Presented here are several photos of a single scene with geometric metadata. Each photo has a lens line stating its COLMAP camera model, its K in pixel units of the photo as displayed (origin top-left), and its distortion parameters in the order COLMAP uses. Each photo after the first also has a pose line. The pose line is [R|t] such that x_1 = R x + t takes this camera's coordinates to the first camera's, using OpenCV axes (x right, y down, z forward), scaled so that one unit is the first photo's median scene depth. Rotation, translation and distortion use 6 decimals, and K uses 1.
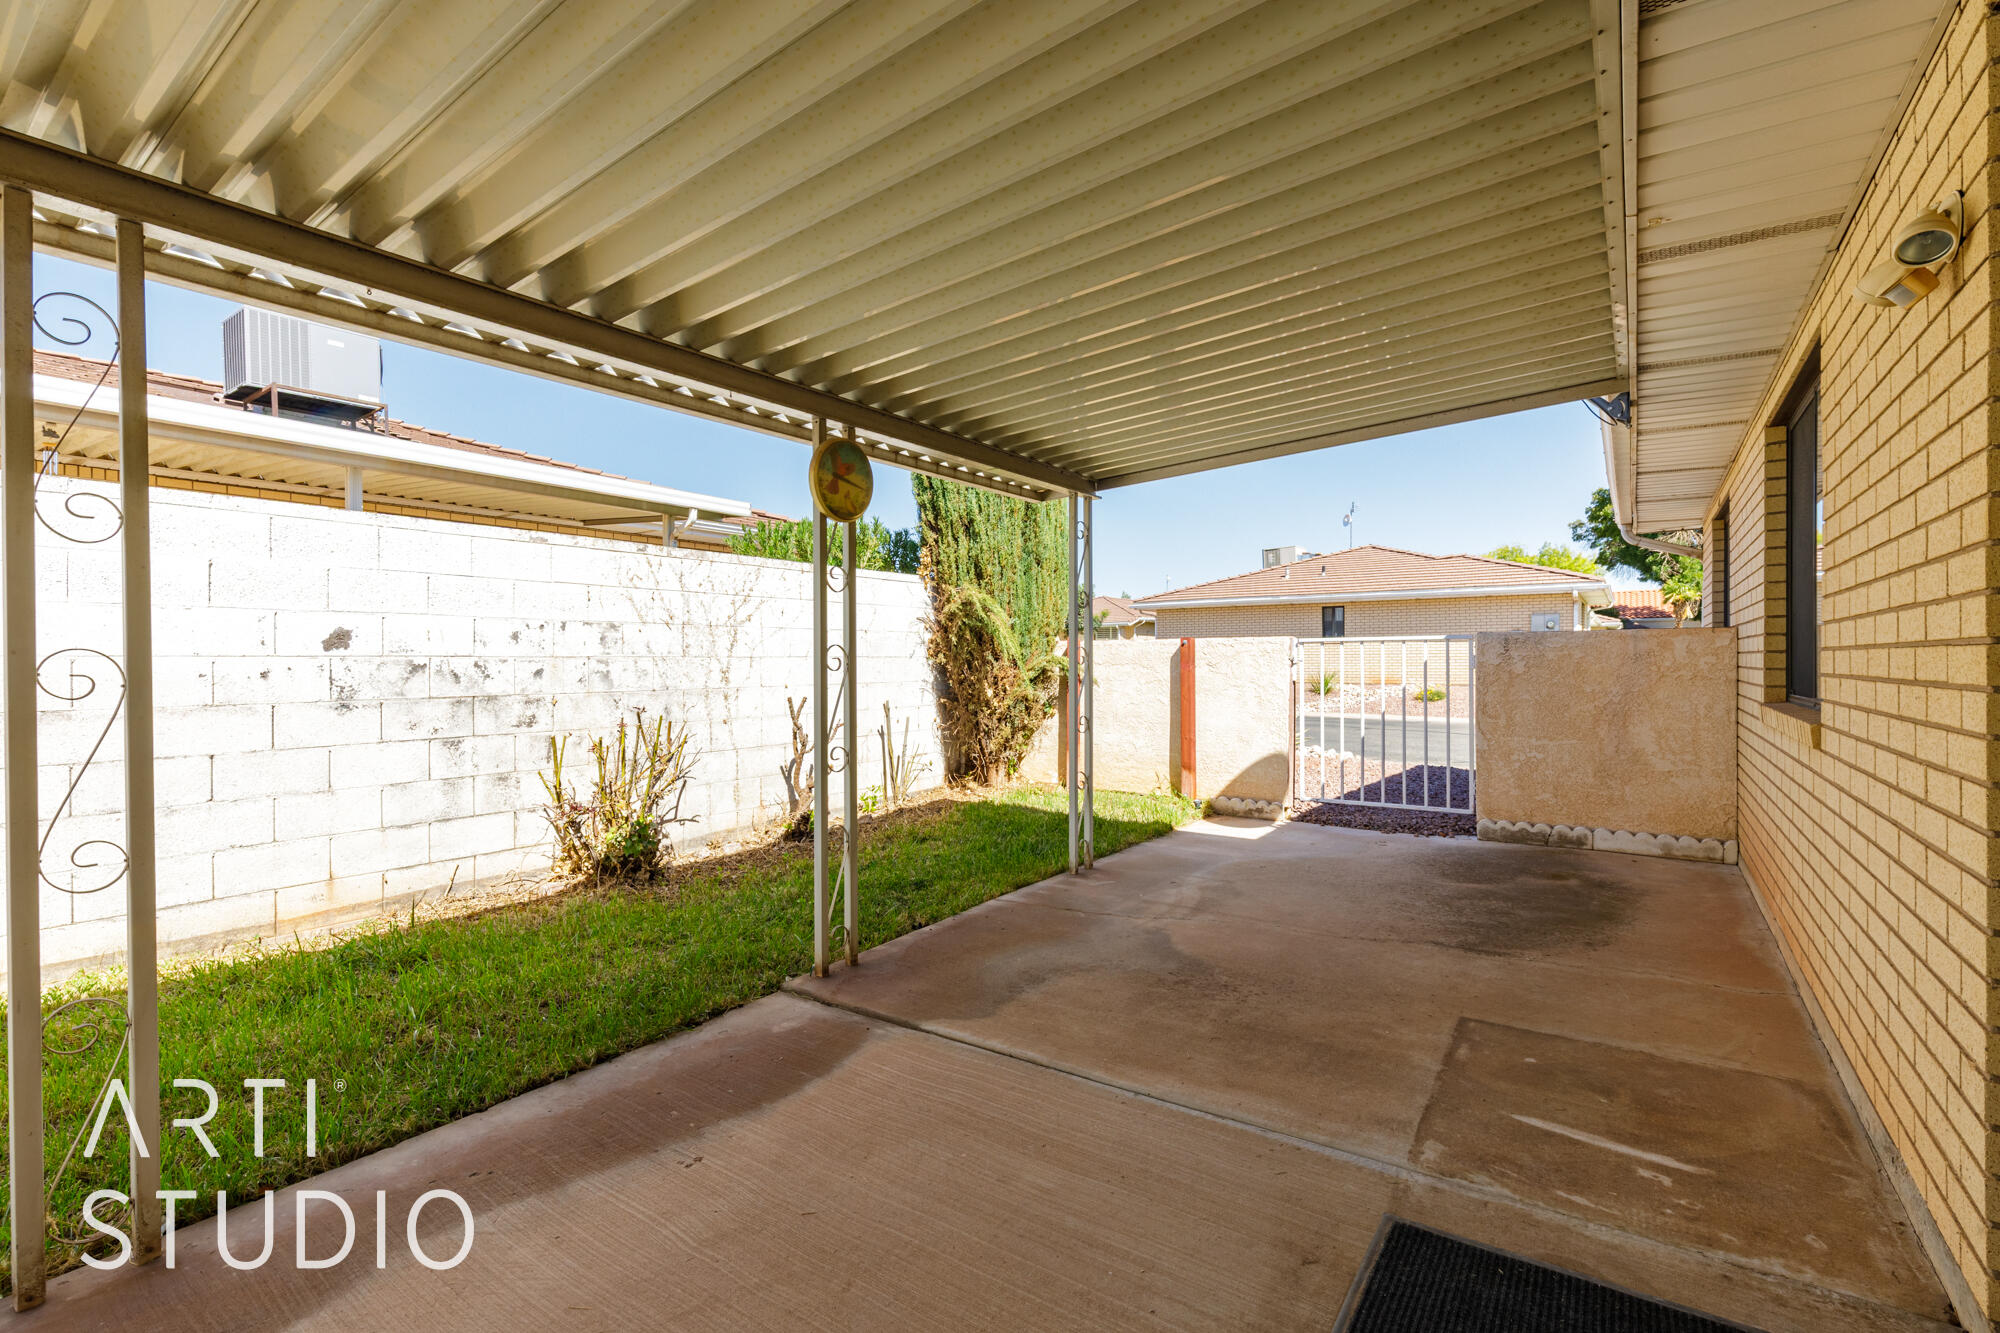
lens RADIAL K [[898.9, 0, 1005.3], [0, 898.9, 652.0], [0, 0, 1]] dist [0.003699, -0.001623]
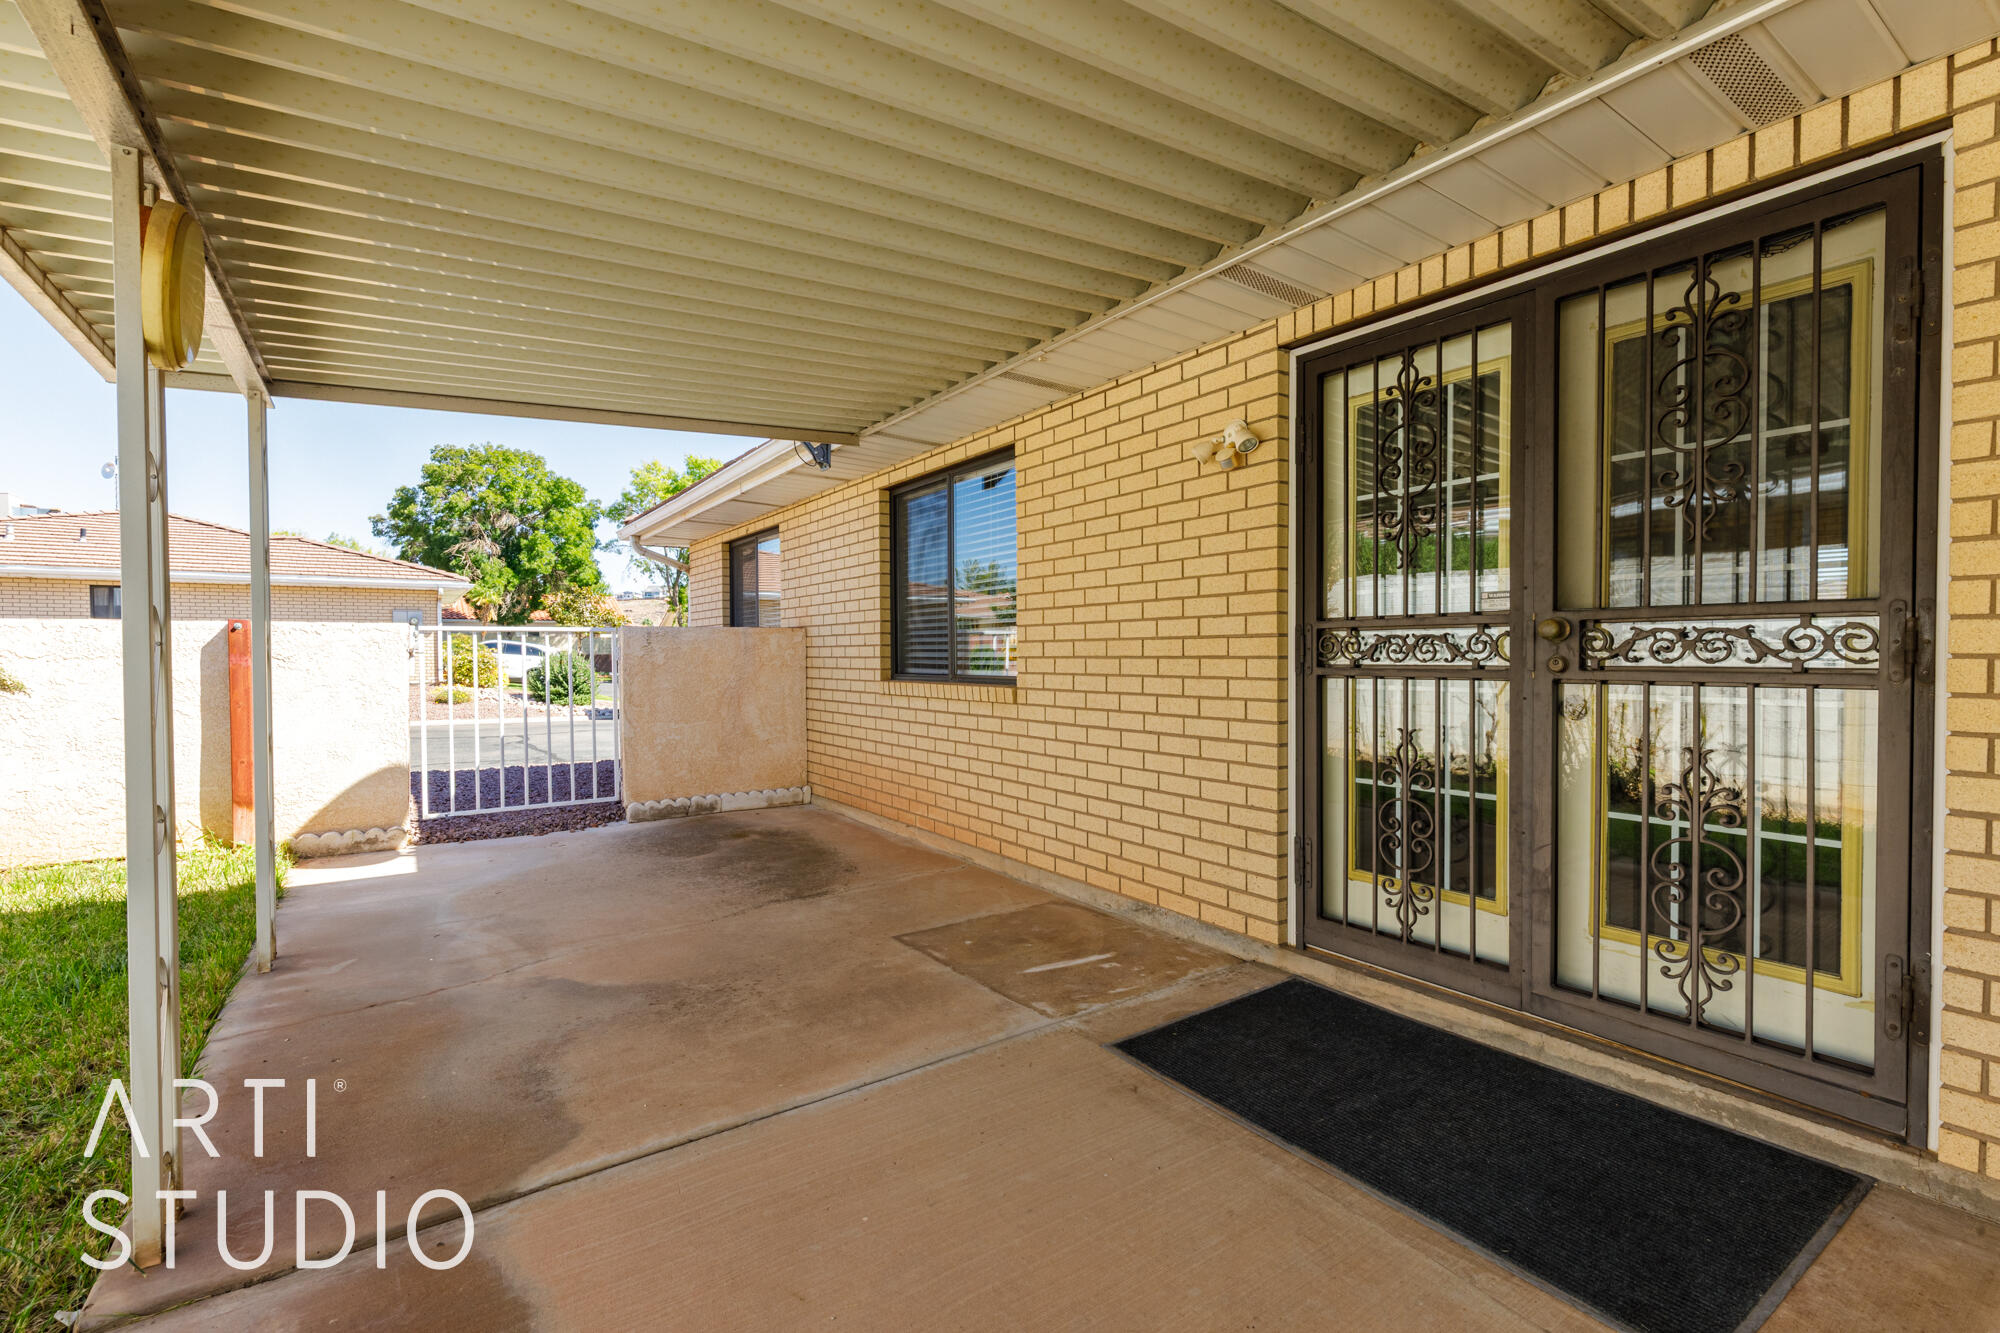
lens RADIAL K [[898.9, 0, 1005.3], [0, 898.9, 652.0], [0, 0, 1]] dist [0.003699, -0.001623]
pose [[0.343867, 0.004113, 0.939009, -0.507730], [-0.004189, 0.999987, -0.002846, 0.016368], [-0.939009, -0.002954, 0.343880, 0.370941]]
